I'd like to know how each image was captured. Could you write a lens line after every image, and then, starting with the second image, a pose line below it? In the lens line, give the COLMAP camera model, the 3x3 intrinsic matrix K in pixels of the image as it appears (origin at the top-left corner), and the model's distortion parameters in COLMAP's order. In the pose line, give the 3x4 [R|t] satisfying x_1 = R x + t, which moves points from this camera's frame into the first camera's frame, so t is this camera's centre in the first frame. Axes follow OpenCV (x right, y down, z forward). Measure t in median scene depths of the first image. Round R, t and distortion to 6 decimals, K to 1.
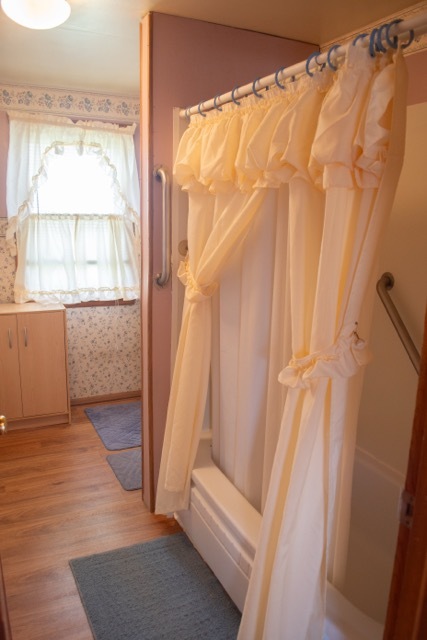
lens RADIAL K [[503.0, 0, 212.5], [0, 503.0, 328.8], [0, 0, 1]] dist [-0.081977, 0.010184]
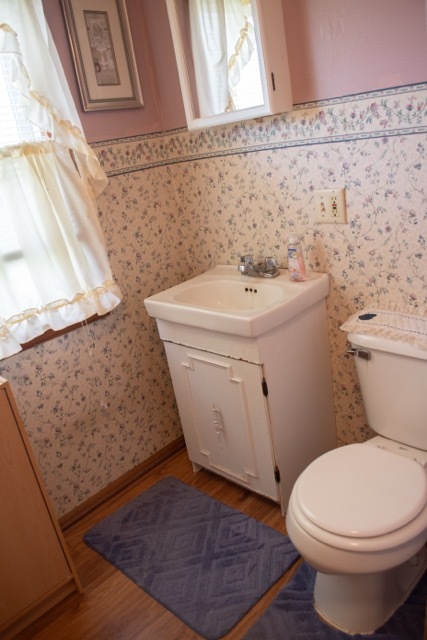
lens RADIAL K [[503.0, 0, 212.5], [0, 503.0, 328.8], [0, 0, 1]] dist [-0.081977, 0.010184]
pose [[0.923418, -0.286021, 0.255915, -0.205595], [0.252193, 0.954829, 0.157165, -0.093988], [-0.289307, -0.080589, 0.953838, 0.502876]]
